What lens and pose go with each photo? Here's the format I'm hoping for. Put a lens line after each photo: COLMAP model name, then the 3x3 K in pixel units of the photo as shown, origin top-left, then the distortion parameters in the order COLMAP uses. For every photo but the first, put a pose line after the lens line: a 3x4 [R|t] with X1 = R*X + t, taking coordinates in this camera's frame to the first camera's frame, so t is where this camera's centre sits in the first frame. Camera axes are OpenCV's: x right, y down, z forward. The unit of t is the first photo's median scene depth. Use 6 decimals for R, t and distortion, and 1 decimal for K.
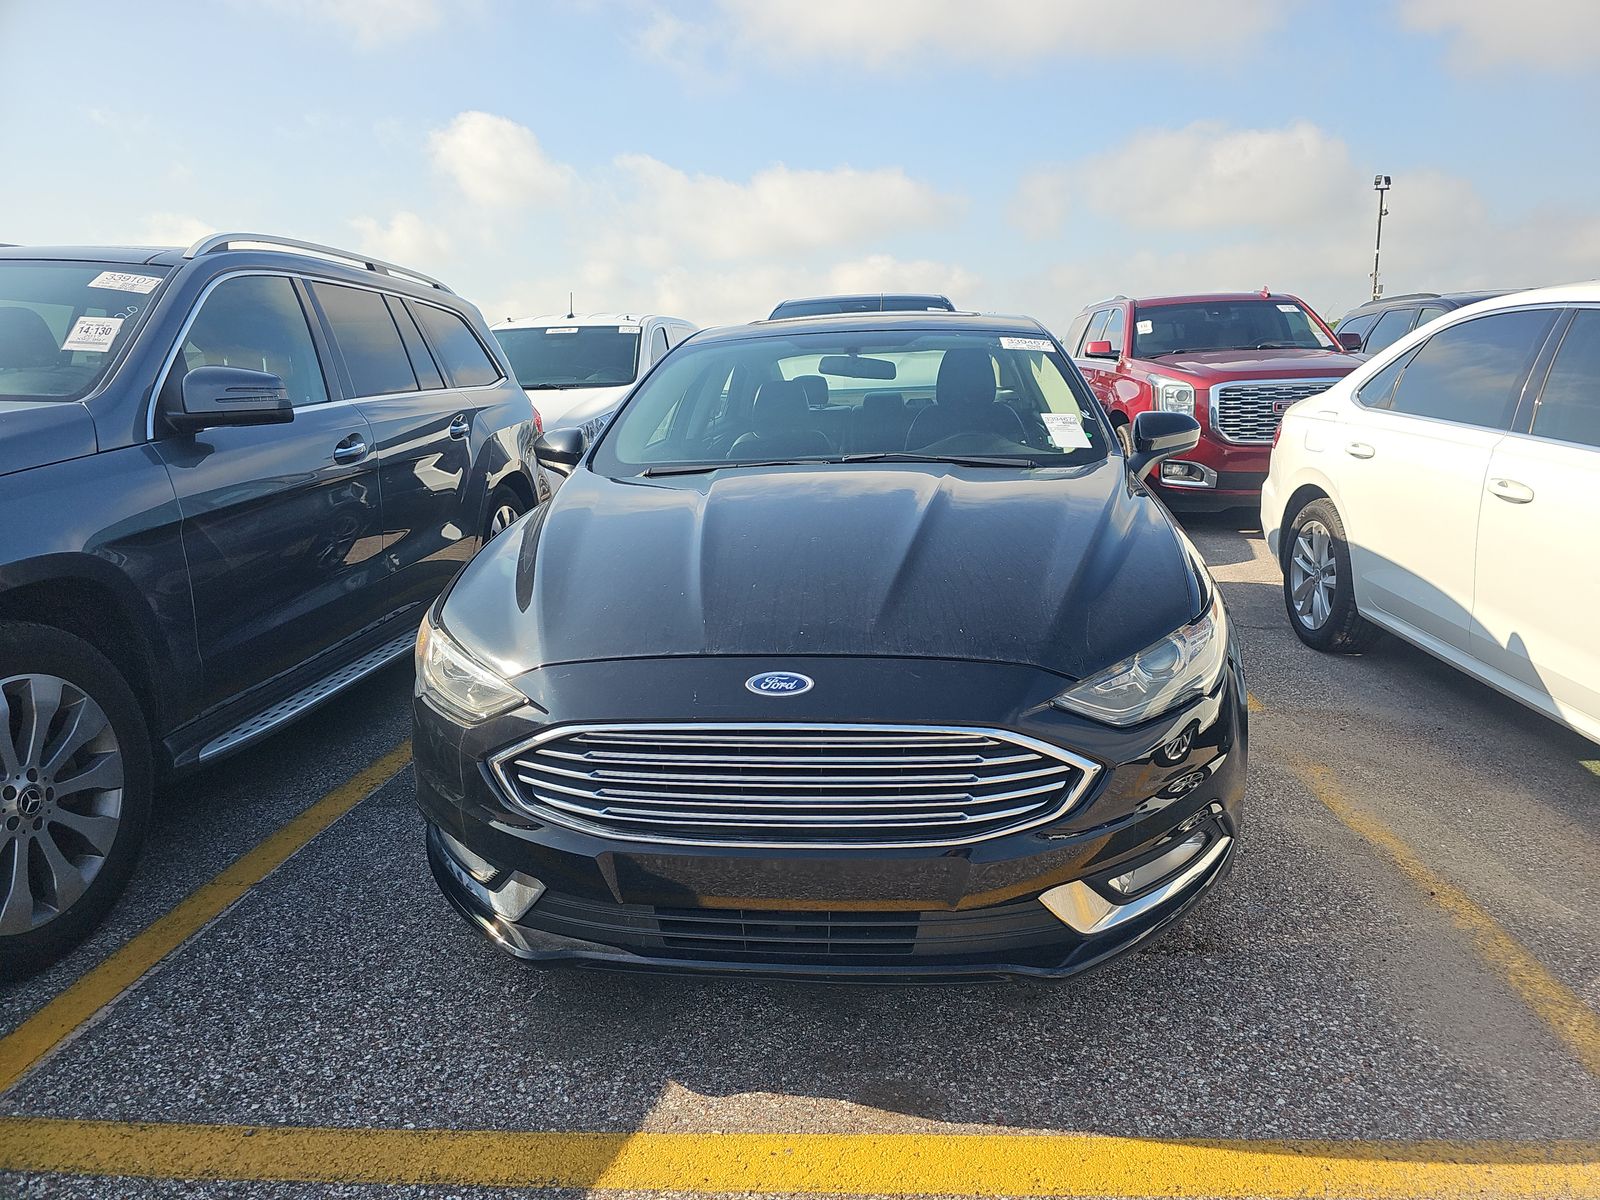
lens RADIAL K [[1059.5, 0, 800.0], [0, 1059.5, 600.0], [0, 0, 1]] dist [0.039267, -0.039107]
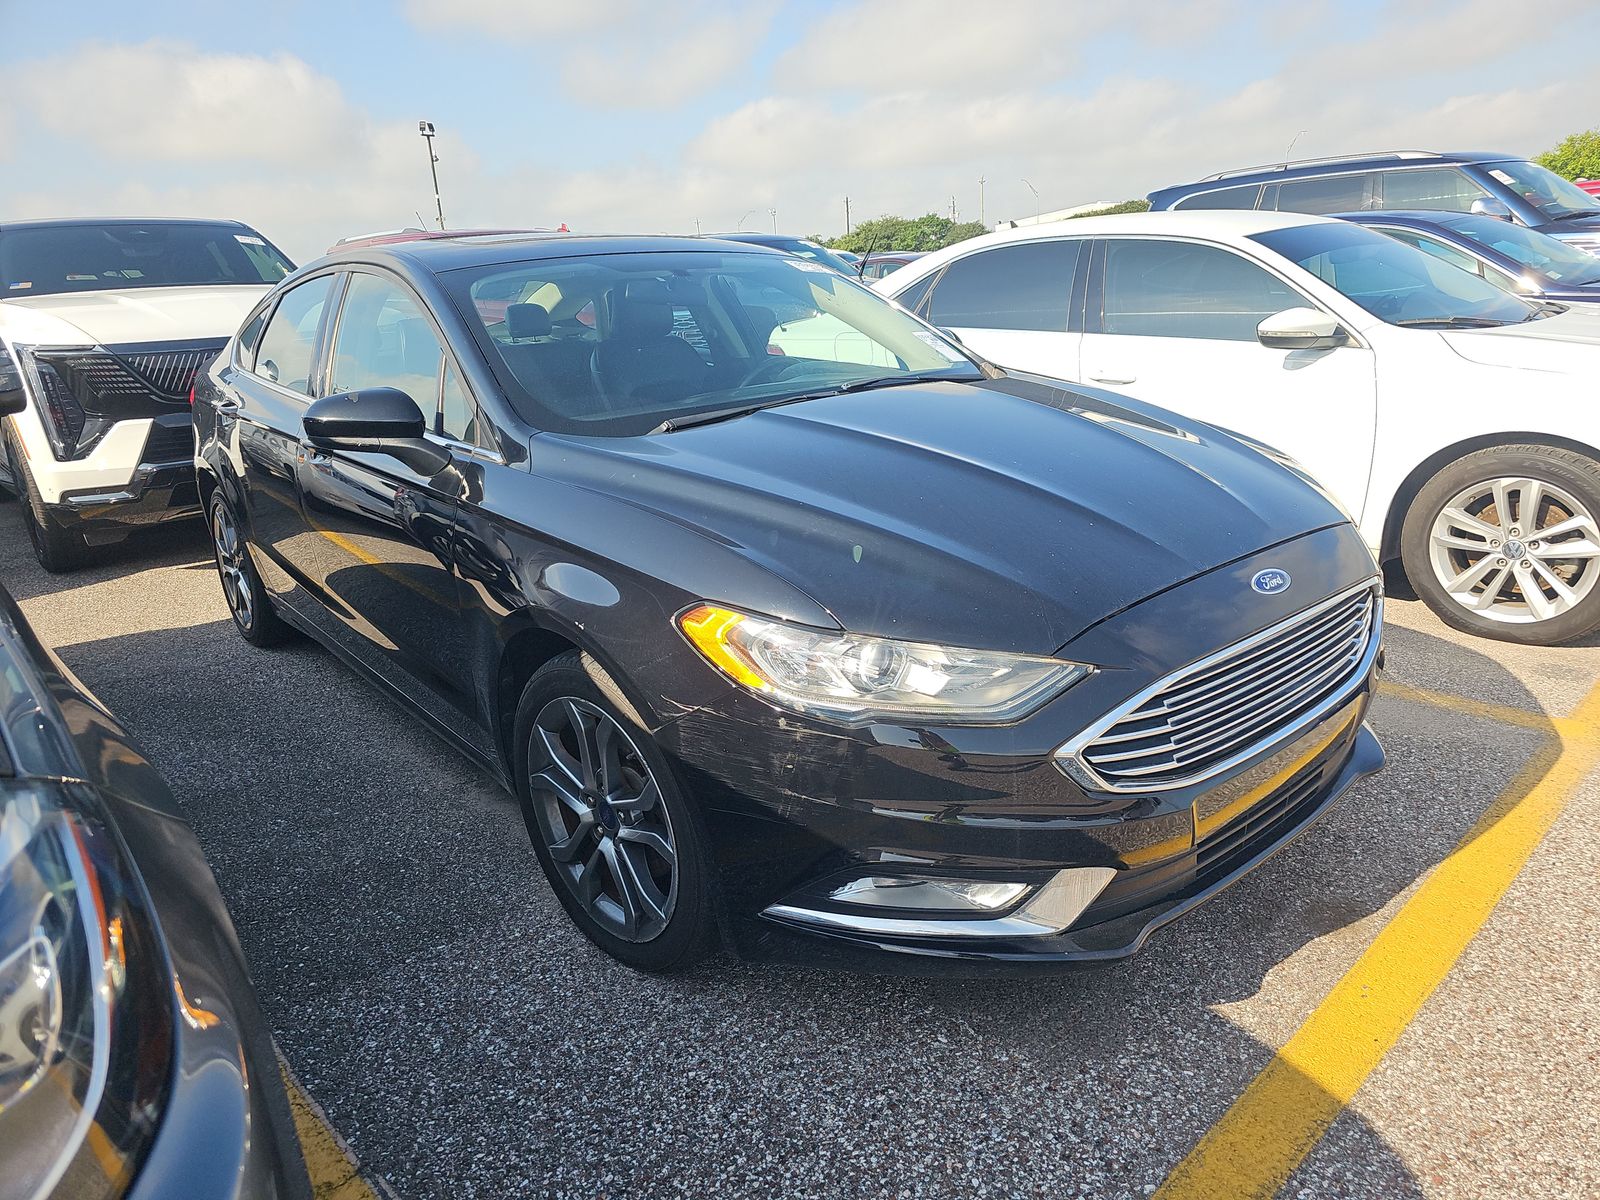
lens RADIAL K [[1071.5, 0, 800.0], [0, 1071.5, 600.0], [0, 0, 1]] dist [0.039260, -0.001539]
pose [[0.689400, -0.223838, 0.688930, -0.832515], [0.193709, 0.973391, 0.122421, -0.096705], [-0.698001, 0.049055, 0.714415, 0.441300]]
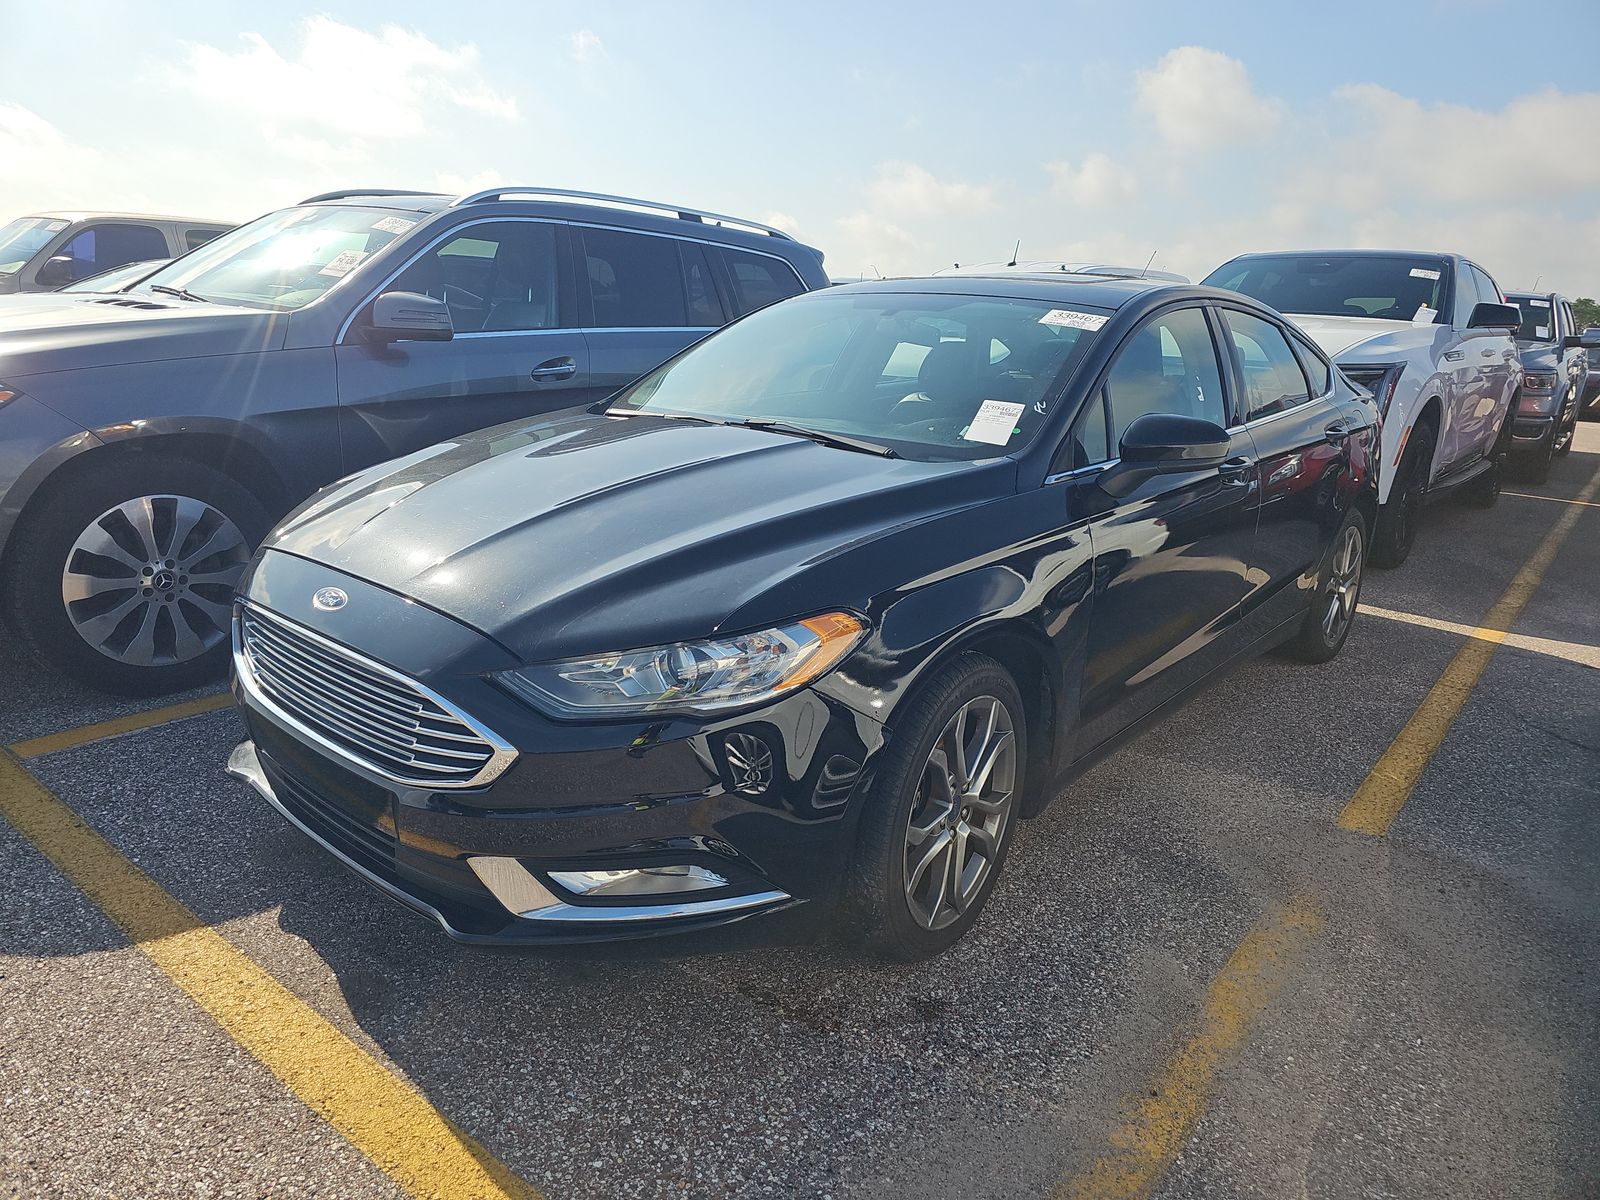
lens RADIAL K [[1047.5, 0, 800.4], [0, 1047.5, 580.0], [0, 0, 1]] dist [0.049124, -0.043177]
pose [[0.817295, 0.203715, -0.539008, 0.776386], [-0.184551, 0.978688, 0.090056, -0.105054], [0.545867, 0.025872, 0.837472, 0.257870]]
